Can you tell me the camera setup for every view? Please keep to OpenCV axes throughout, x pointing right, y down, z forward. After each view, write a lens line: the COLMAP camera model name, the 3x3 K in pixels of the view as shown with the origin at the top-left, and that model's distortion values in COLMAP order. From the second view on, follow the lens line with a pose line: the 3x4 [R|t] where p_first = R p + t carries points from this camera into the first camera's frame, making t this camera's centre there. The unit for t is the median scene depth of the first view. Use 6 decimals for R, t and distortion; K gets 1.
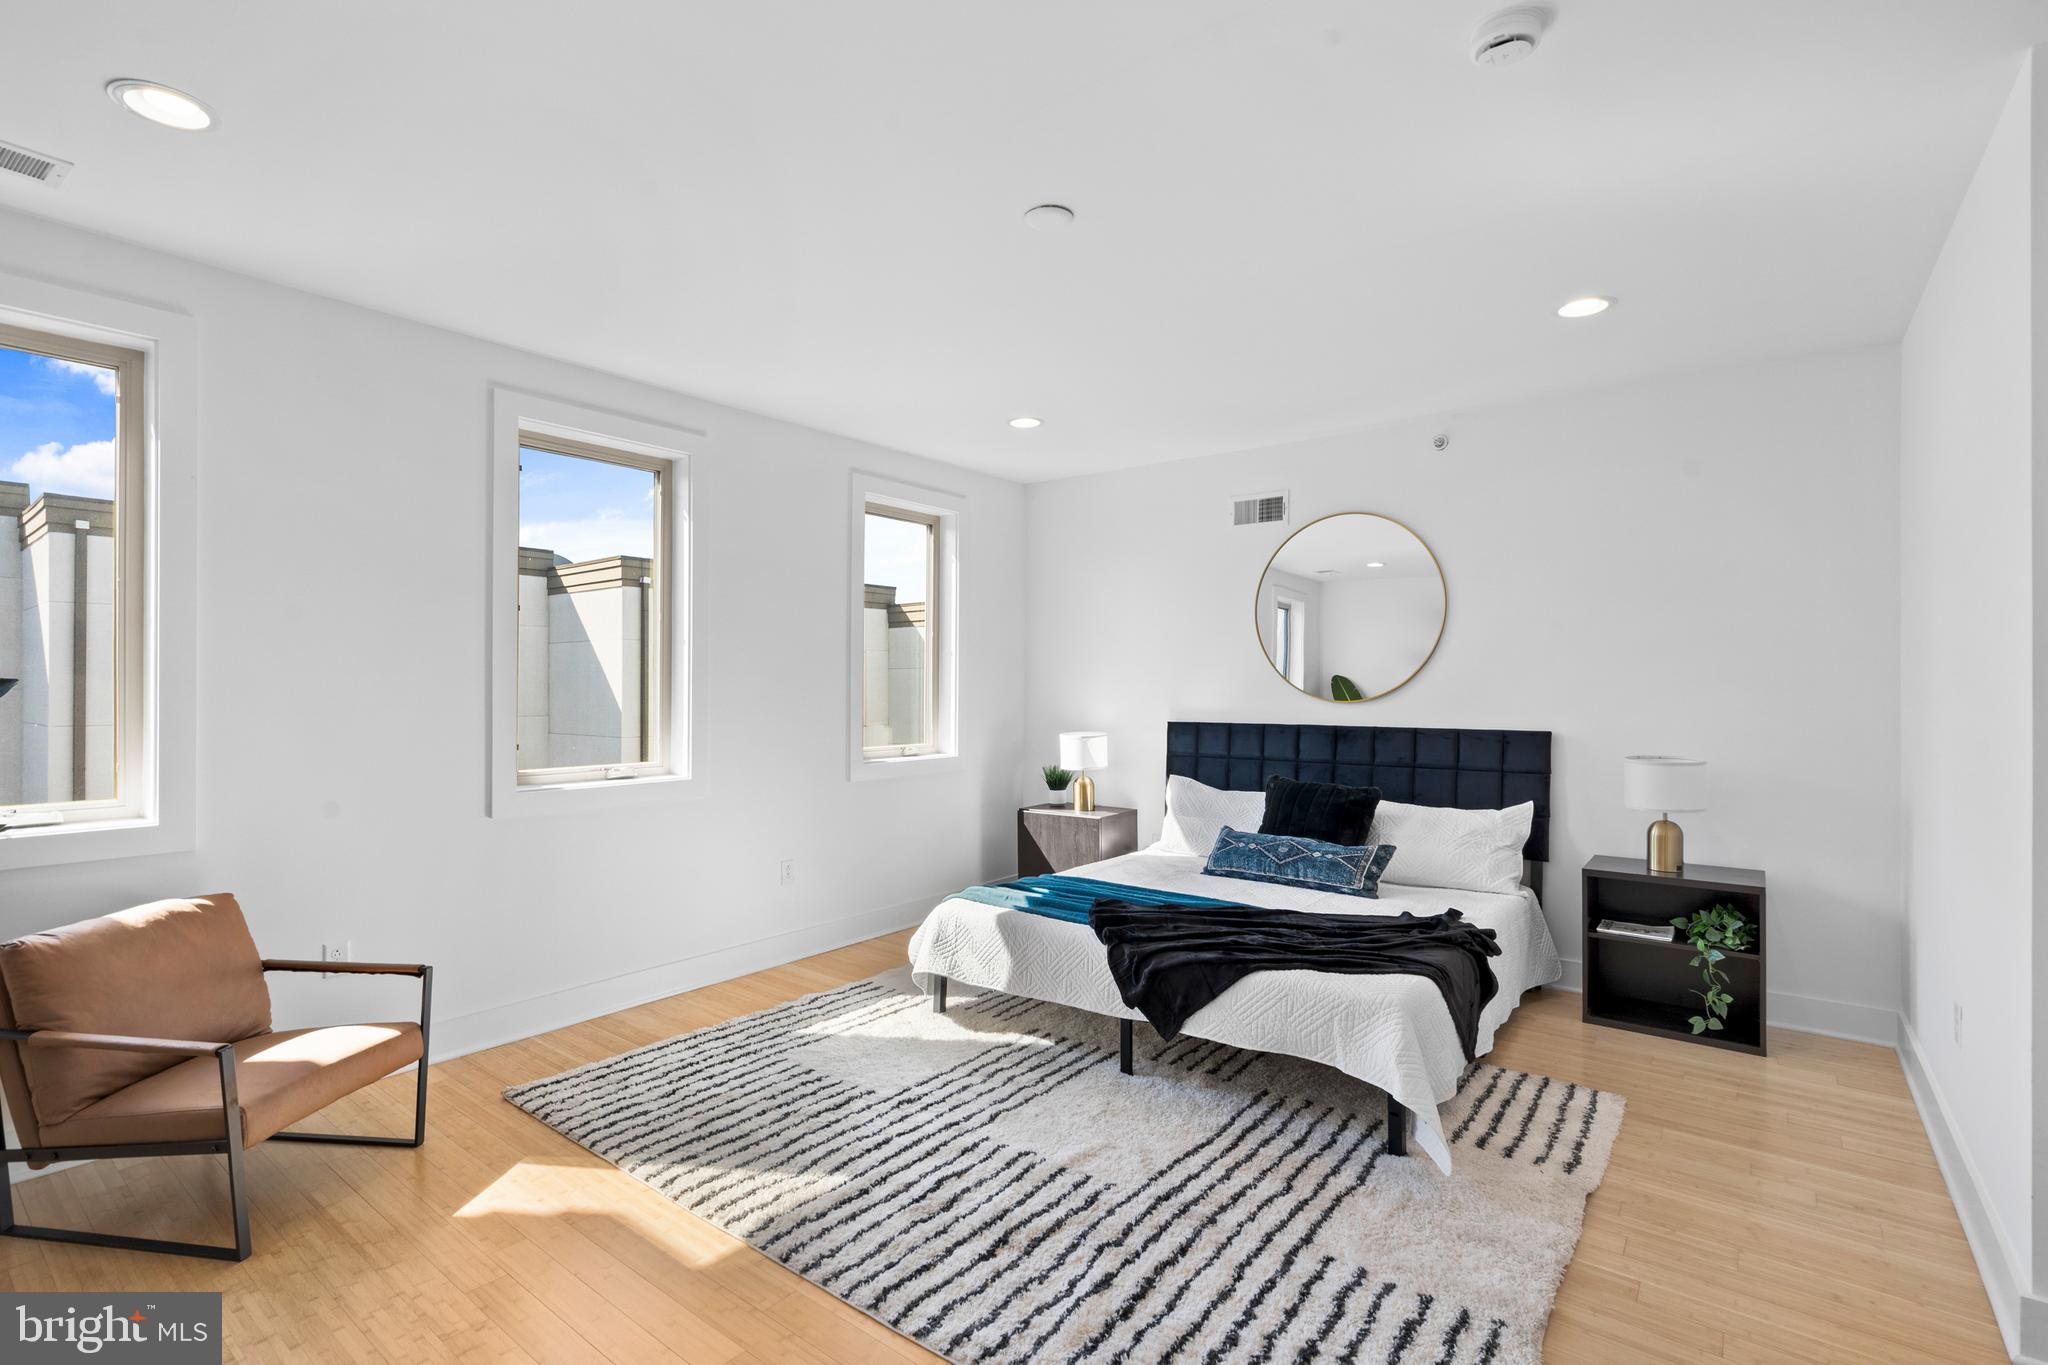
lens RADIAL K [[943.0, 0, 1022.5], [0, 943.0, 673.3], [0, 0, 1]] dist [0.001786, 0.000490]
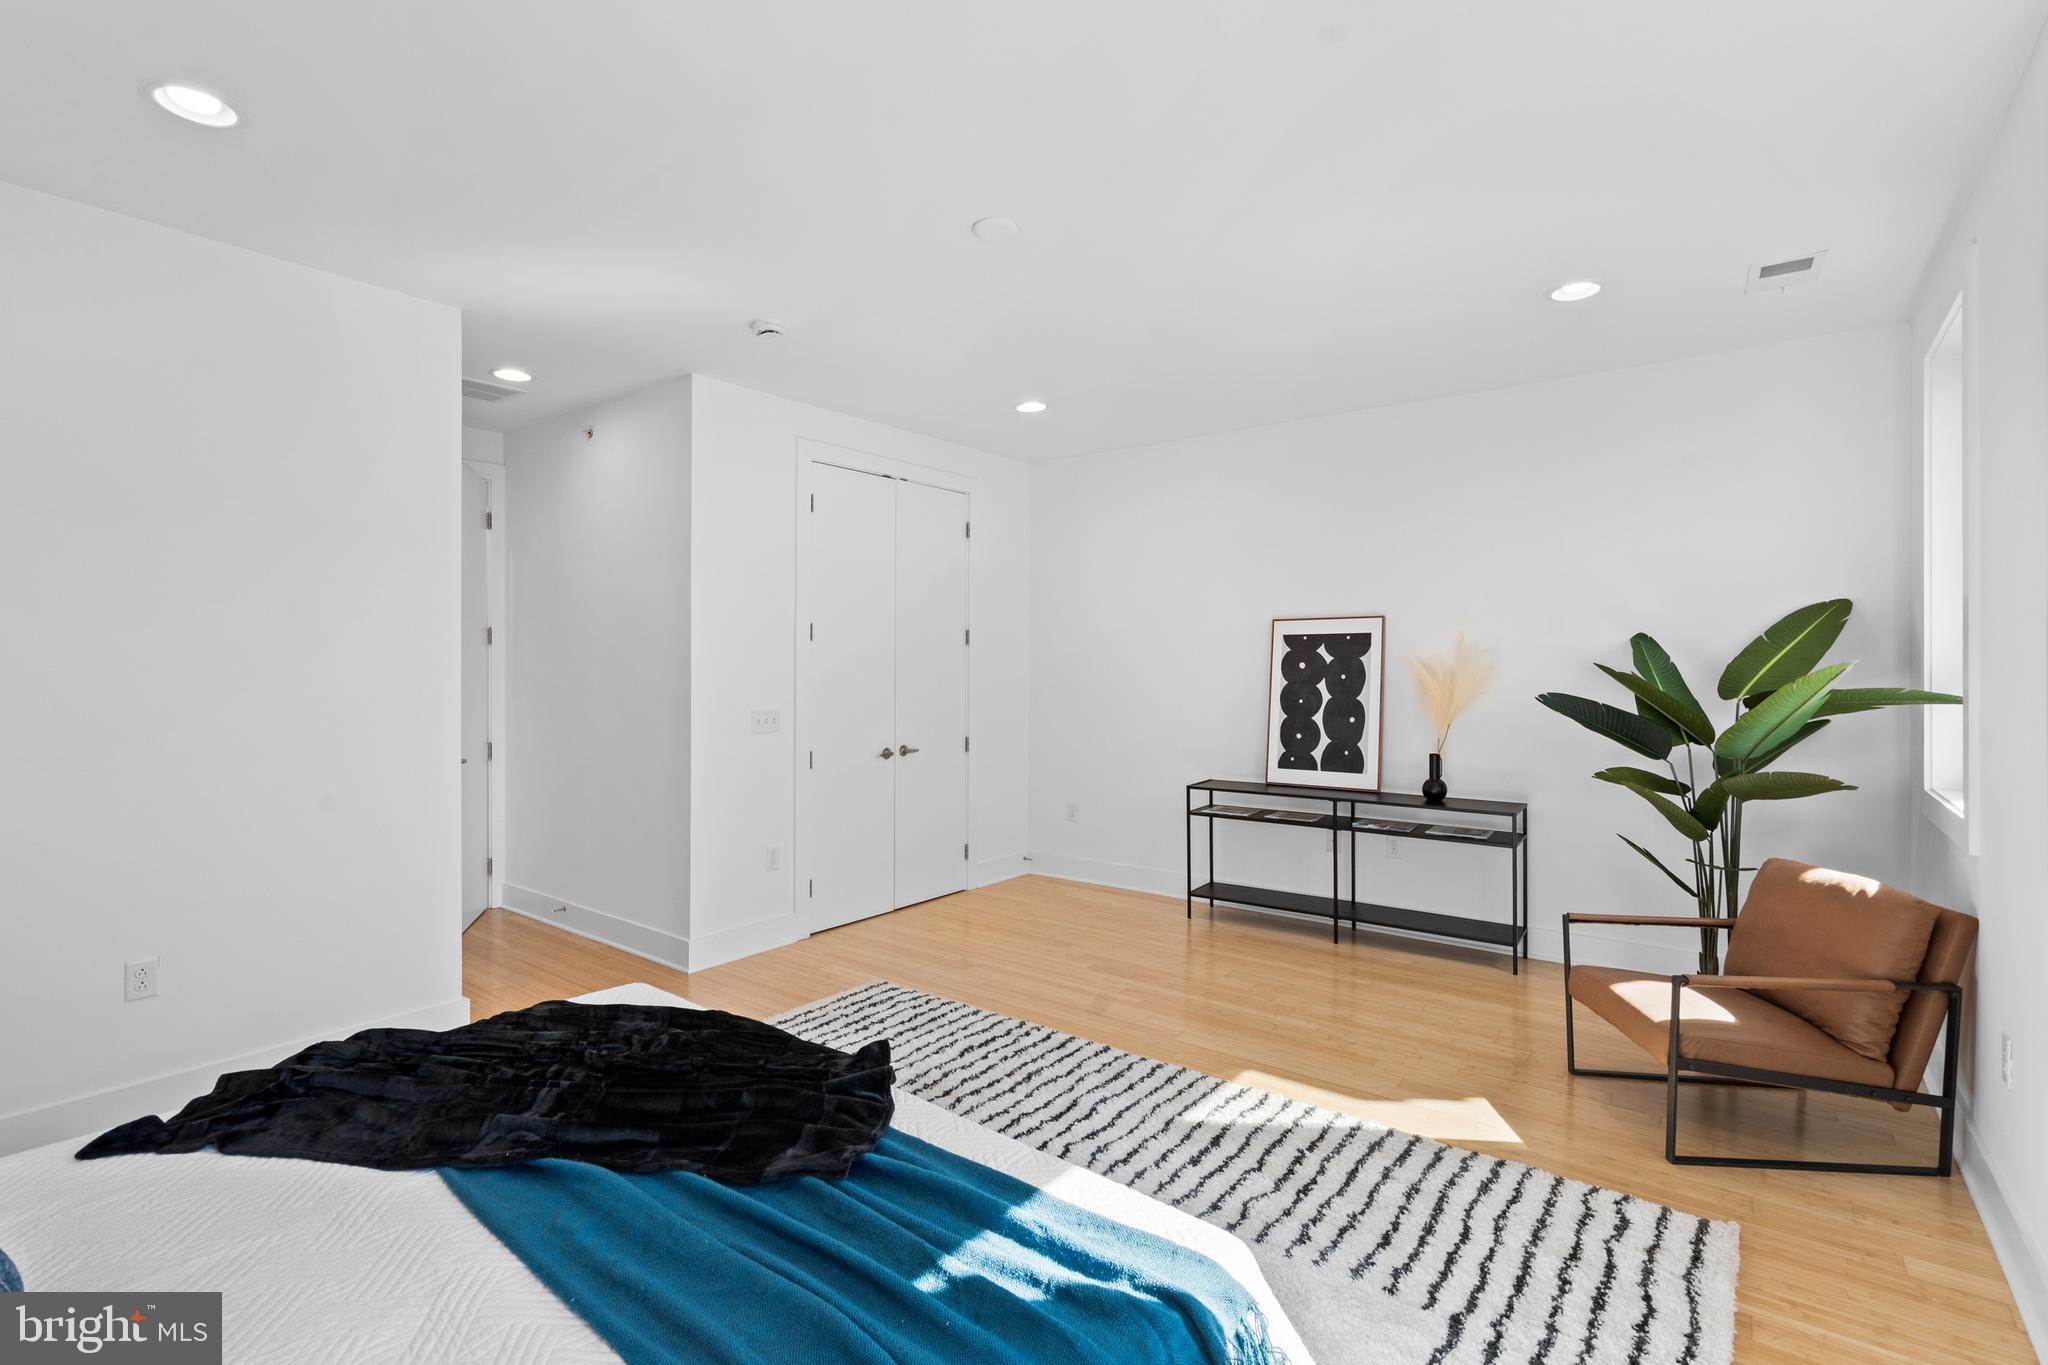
lens RADIAL K [[943.0, 0, 1022.5], [0, 943.0, 673.3], [0, 0, 1]] dist [0.001786, 0.000490]
pose [[-0.999964, -0.003176, -0.007902, 0.004065], [-0.003114, 0.999964, -0.007851, 0.020582], [0.007927, -0.007826, -0.999938, 1.407953]]
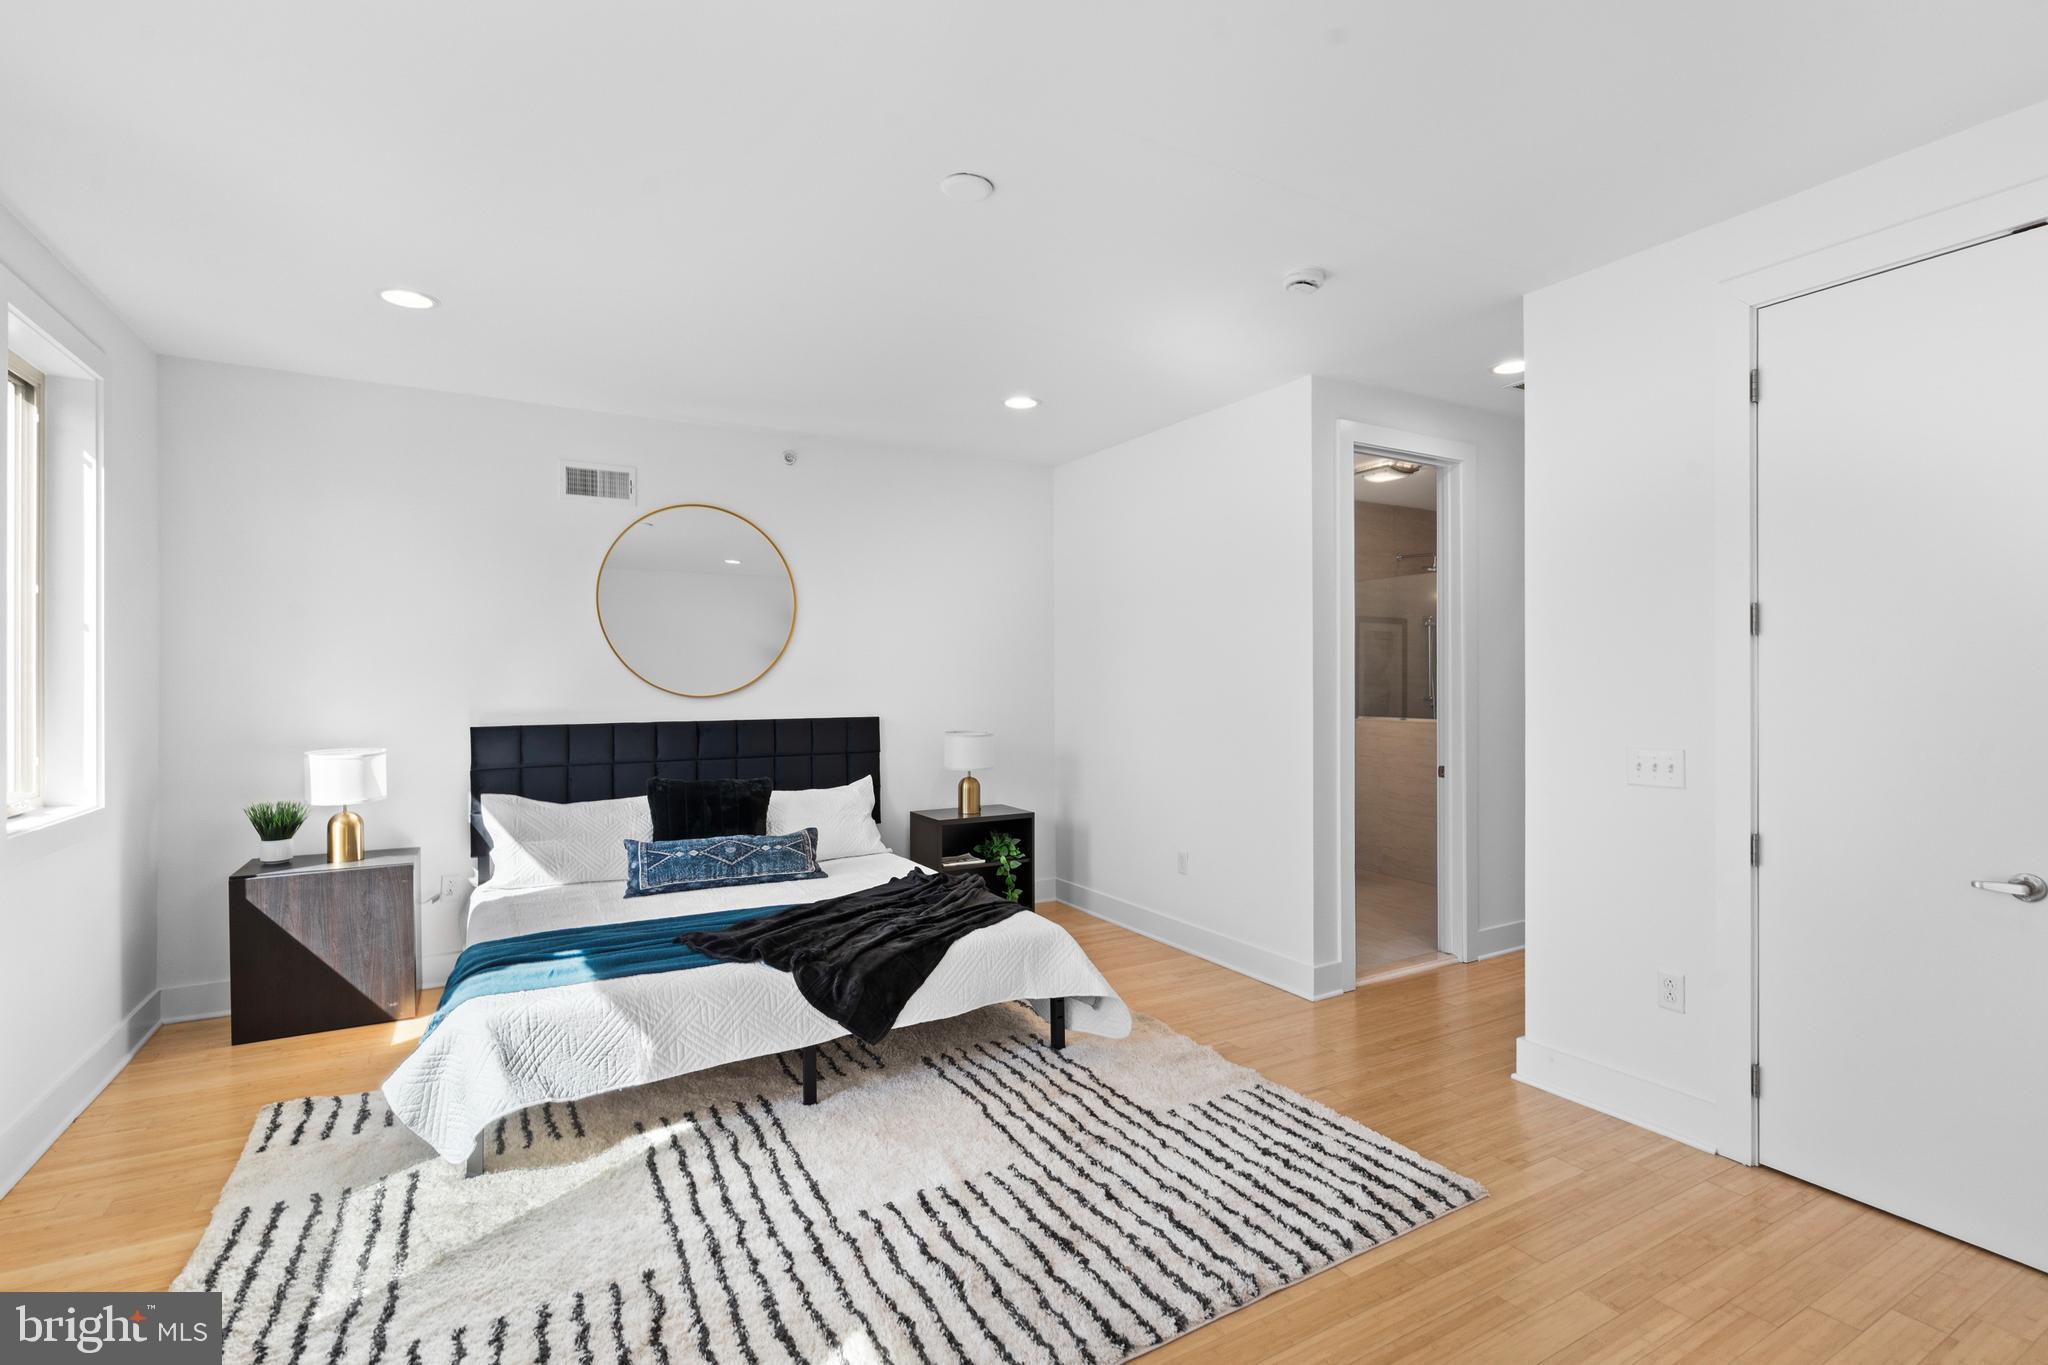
lens RADIAL K [[943.0, 0, 1022.5], [0, 943.0, 673.3], [0, 0, 1]] dist [0.001786, 0.000490]
pose [[0.382493, 0.004245, 0.923949, -0.566289], [-0.009684, 0.999953, -0.000585, 0.003946], [-0.923908, -0.008724, 0.382516, 0.399633]]
